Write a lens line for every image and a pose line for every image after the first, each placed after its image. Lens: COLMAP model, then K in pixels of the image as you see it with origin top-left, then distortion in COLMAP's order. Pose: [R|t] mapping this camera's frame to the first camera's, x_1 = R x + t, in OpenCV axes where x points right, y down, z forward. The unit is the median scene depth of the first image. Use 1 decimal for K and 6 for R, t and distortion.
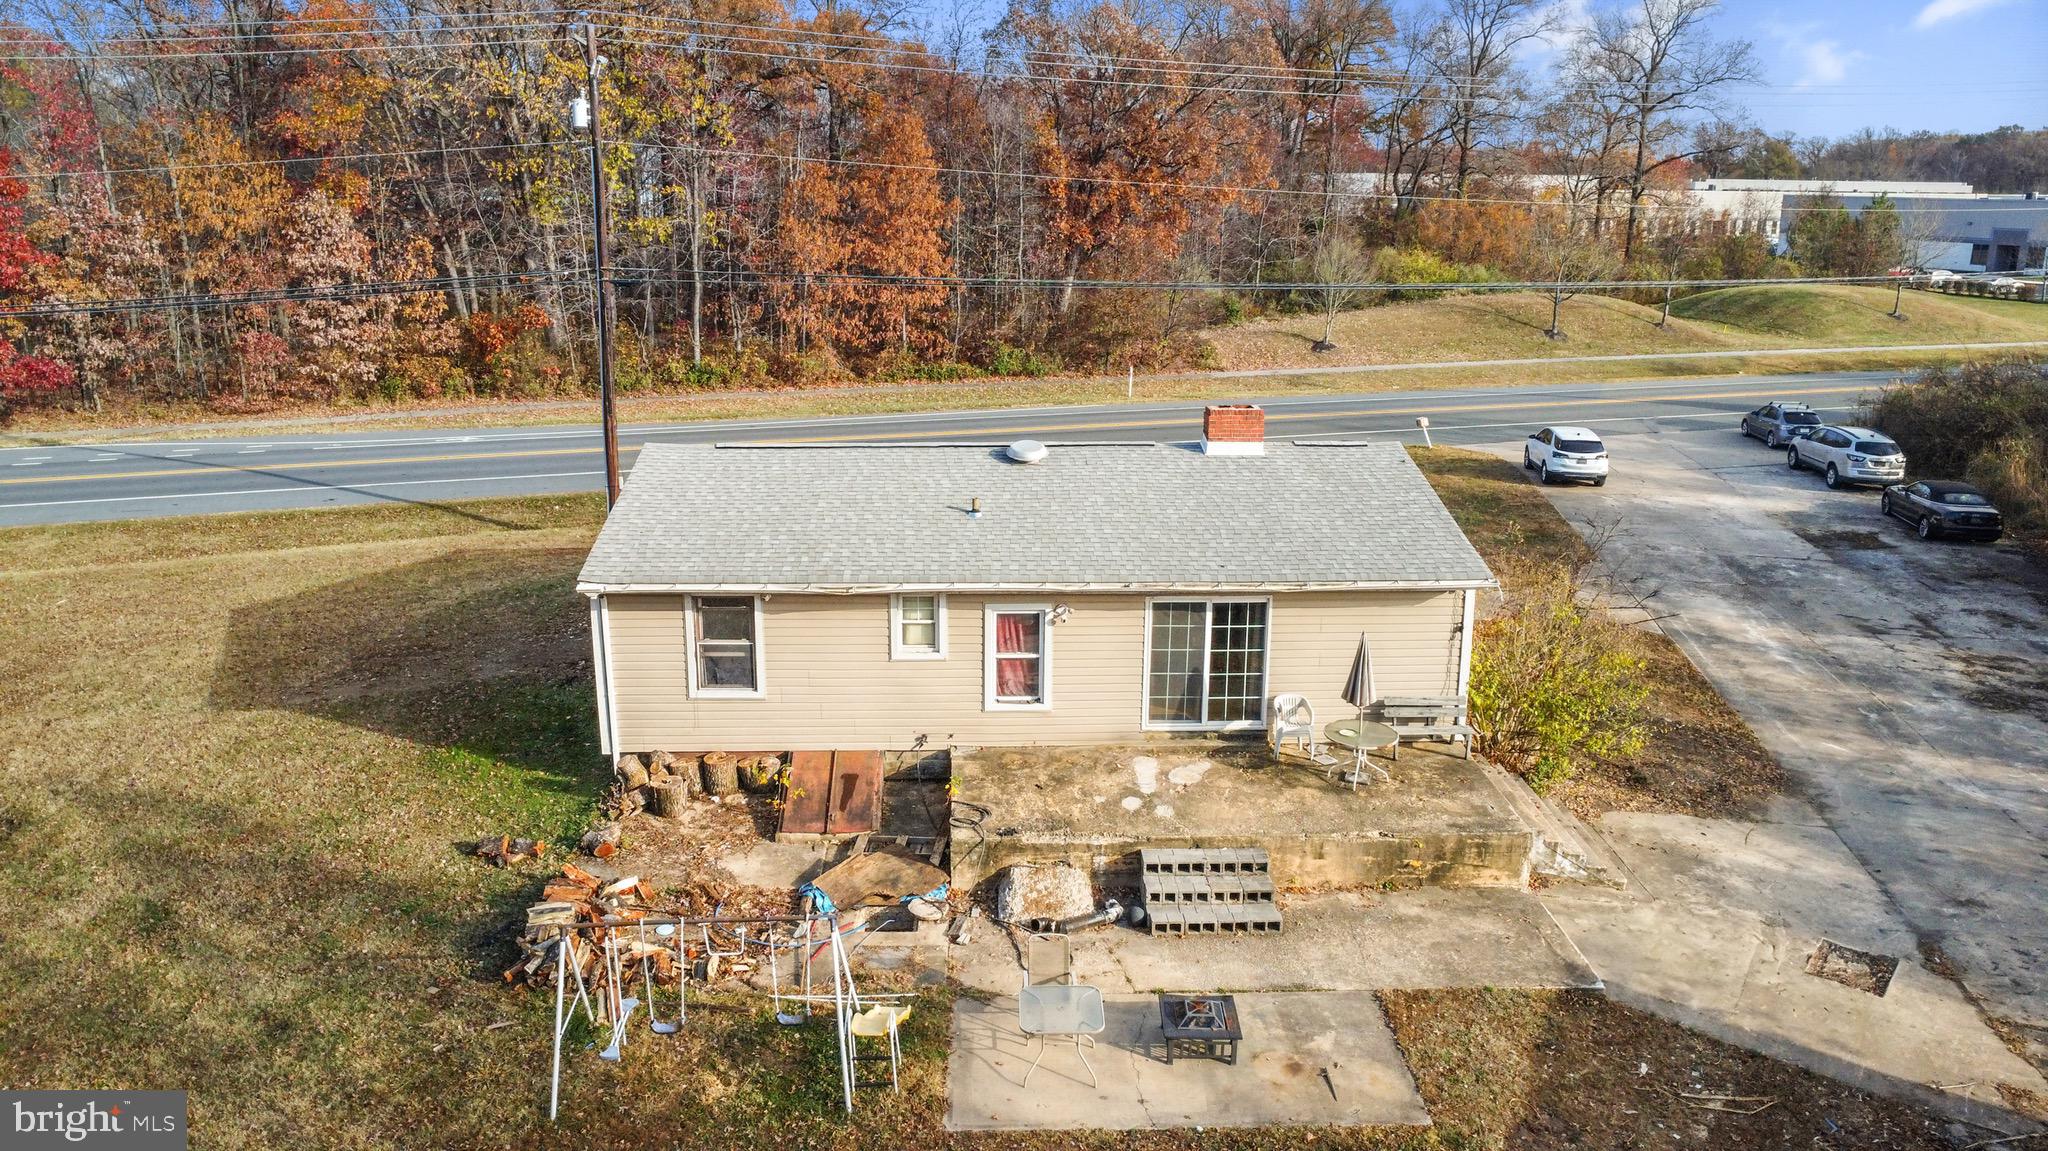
lens RADIAL K [[1477.4, 0, 1015.7], [0, 1477.4, 565.8], [0, 0, 1]] dist [-0.010973, -0.041457]
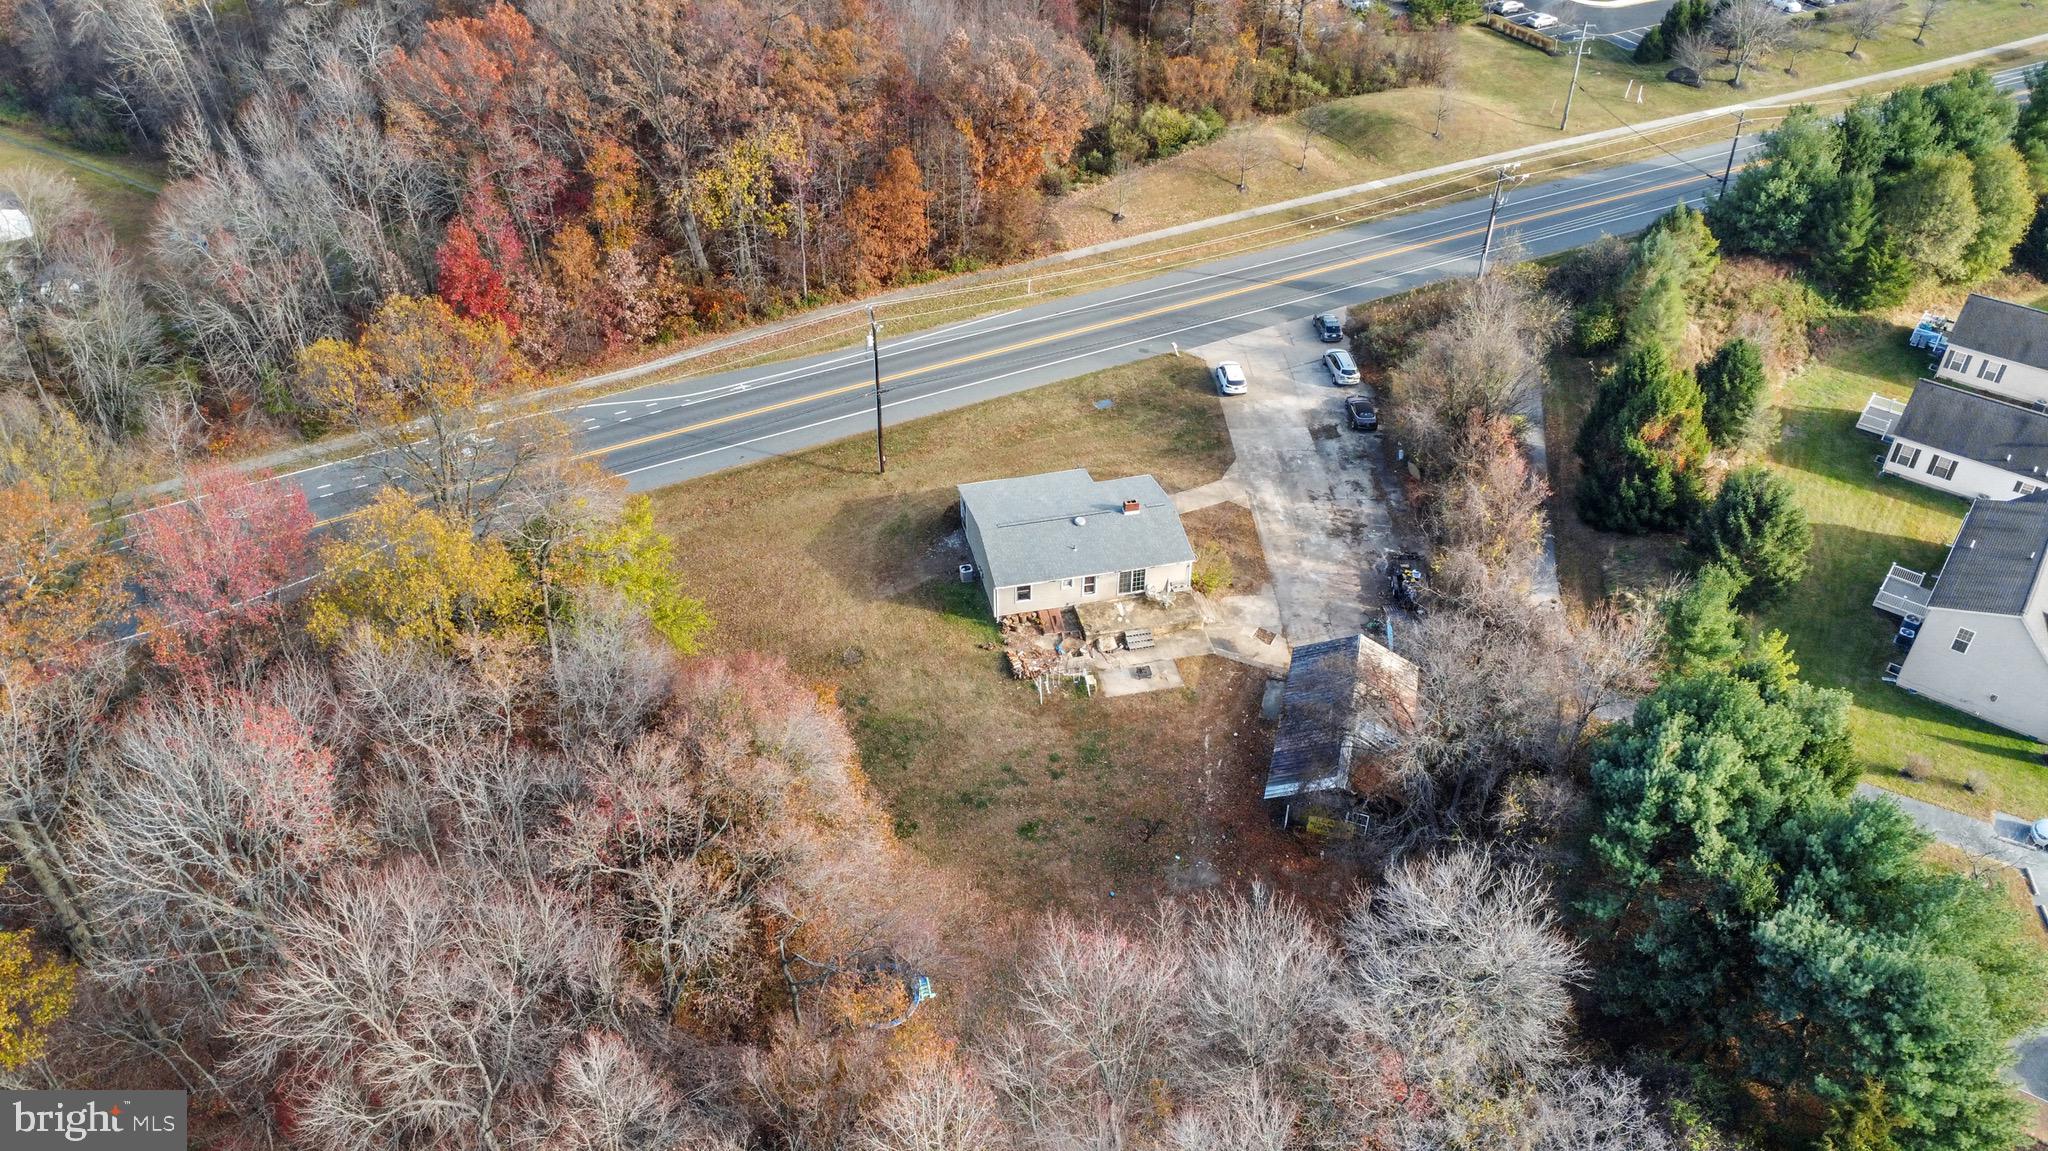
lens RADIAL K [[1471.6, 0, 1017.4], [0, 1471.6, 574.3], [0, 0, 1]] dist [-0.024071, -0.007423]
pose [[0.982411, -0.118320, 0.144461, -0.815518], [0.053447, 0.919435, 0.389593, -1.638775], [-0.178919, -0.375019, 0.909587, -2.832641]]
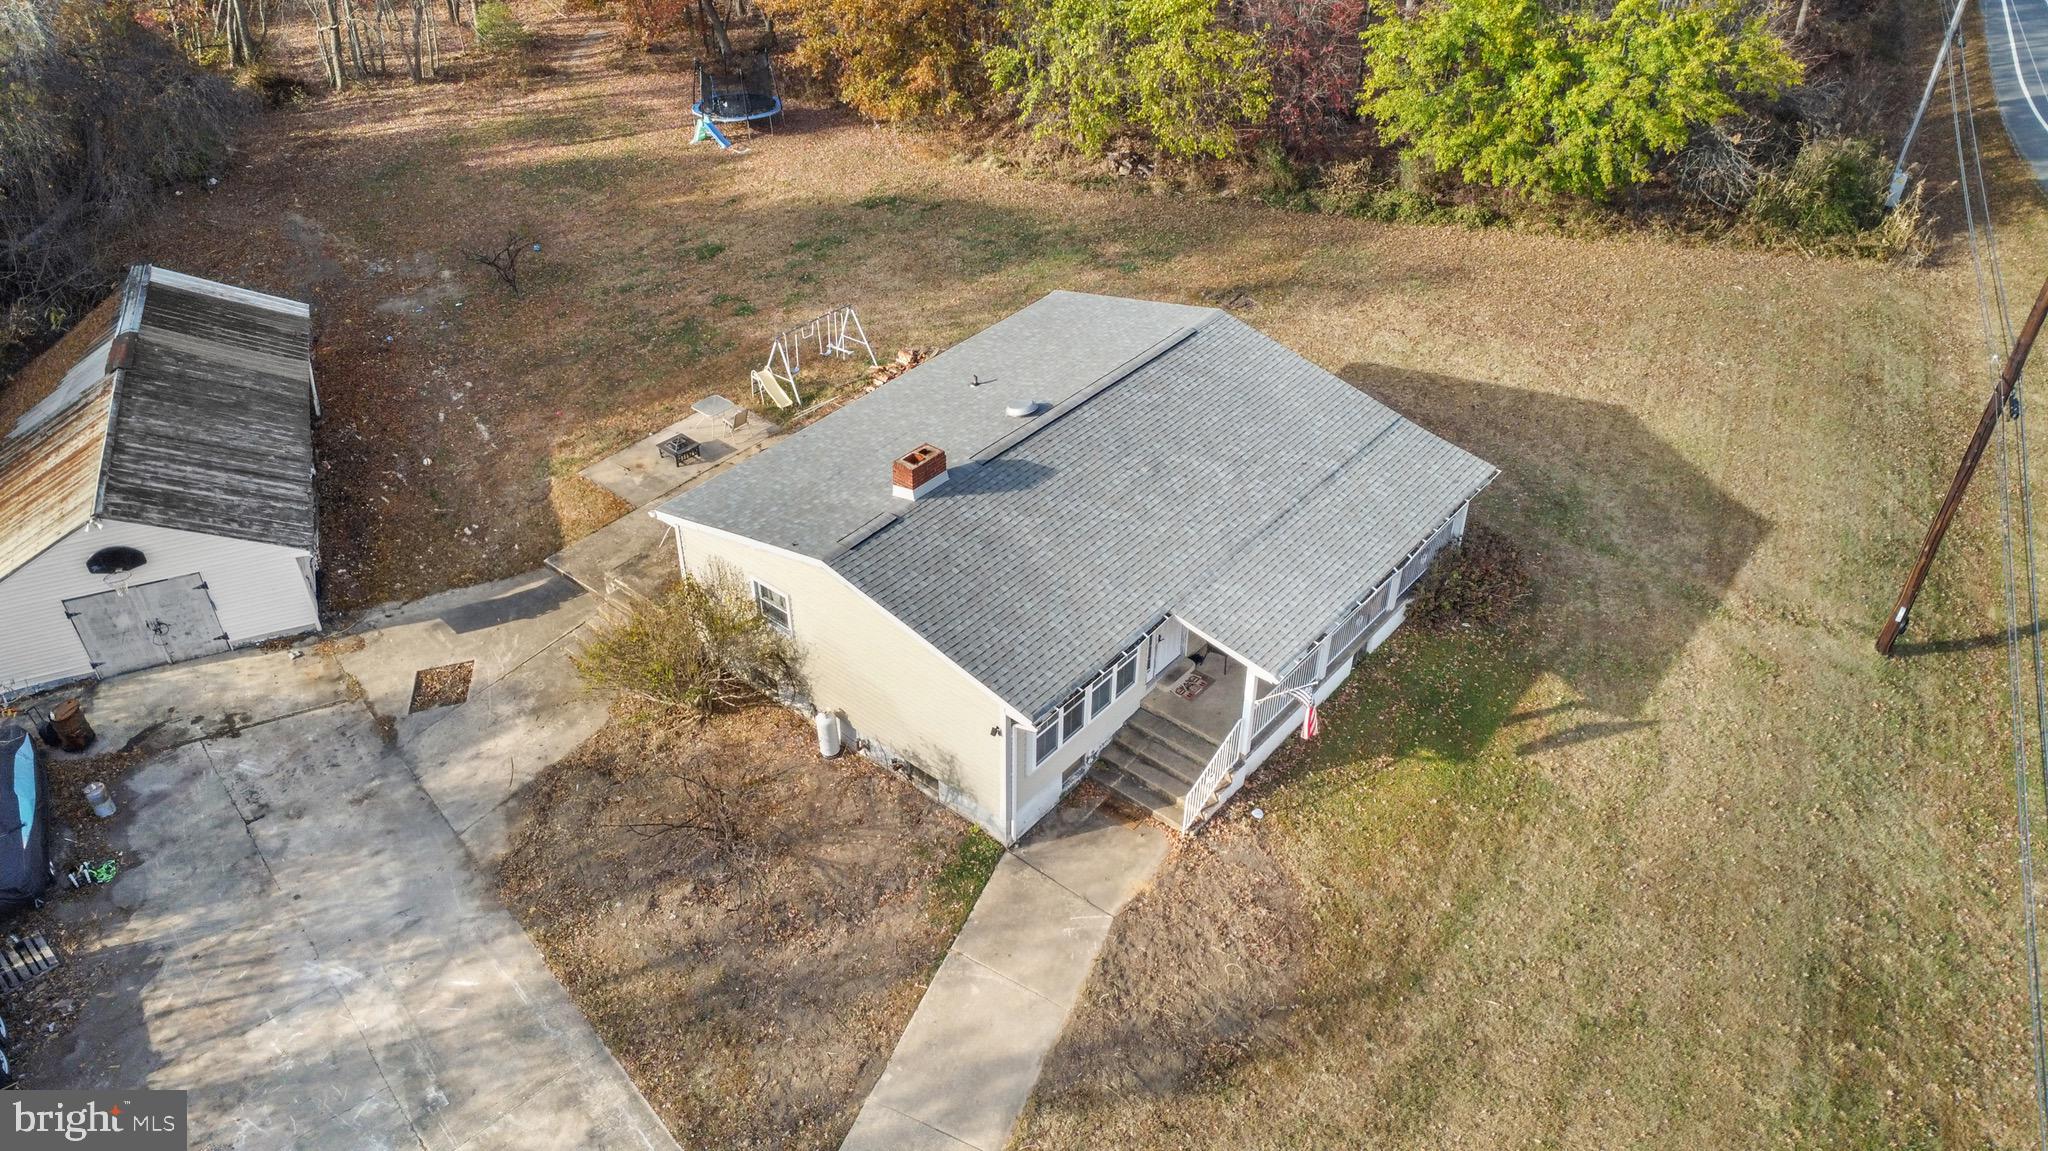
lens RADIAL K [[1477.4, 0, 1015.7], [0, 1477.4, 565.8], [0, 0, 1]] dist [-0.010973, -0.041457]
pose [[-0.669124, 0.433213, -0.603821, 0.934738], [-0.198370, 0.678914, 0.706912, -0.986810], [0.716186, 0.592792, -0.368341, 1.736201]]
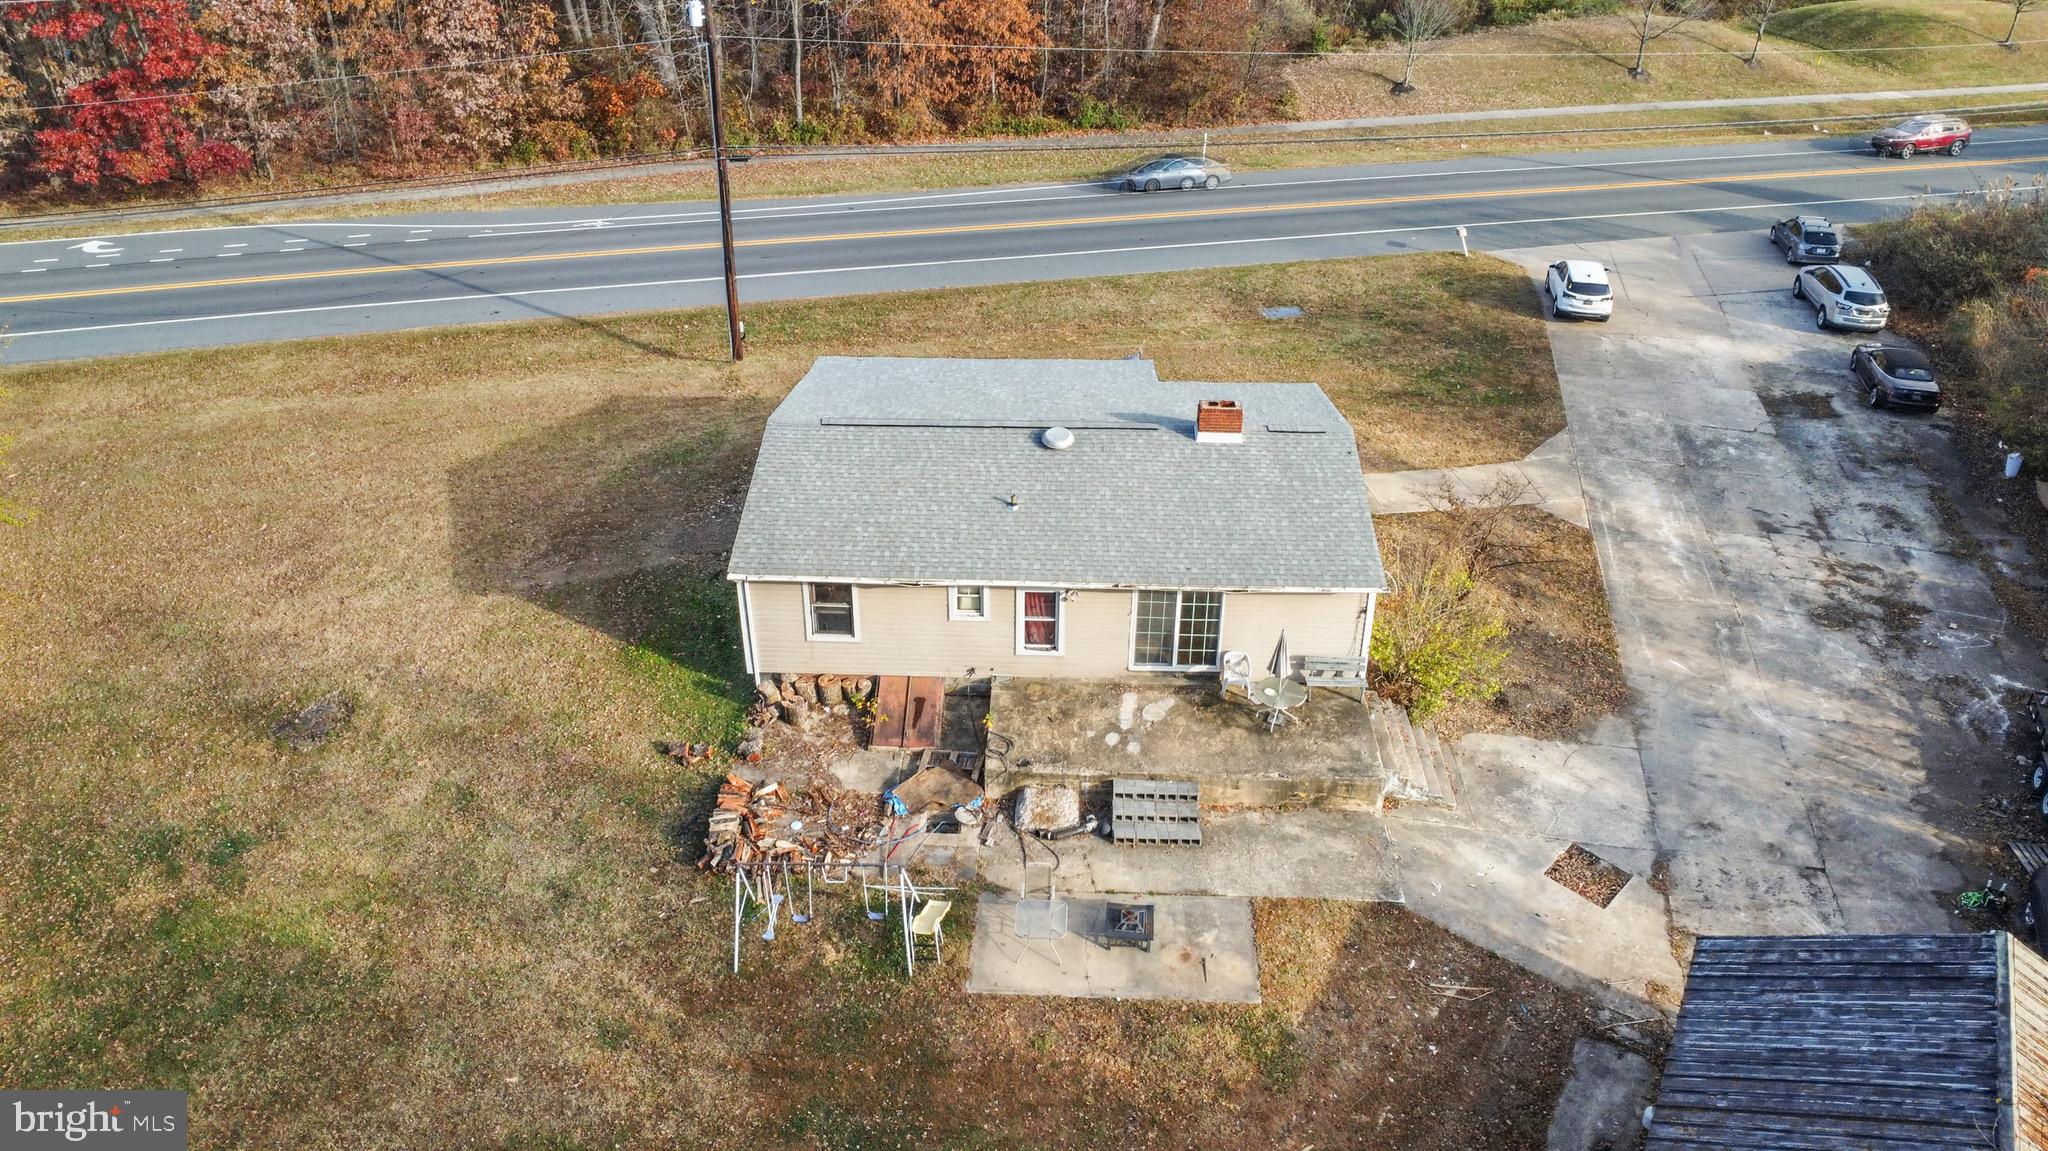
lens RADIAL K [[1477.4, 0, 1015.7], [0, 1477.4, 565.8], [0, 0, 1]] dist [-0.010973, -0.041457]
pose [[0.997269, 0.034423, -0.065335, 0.067401], [-0.015626, 0.963043, 0.268893, -0.359598], [0.072177, -0.267138, 0.960952, -0.323054]]
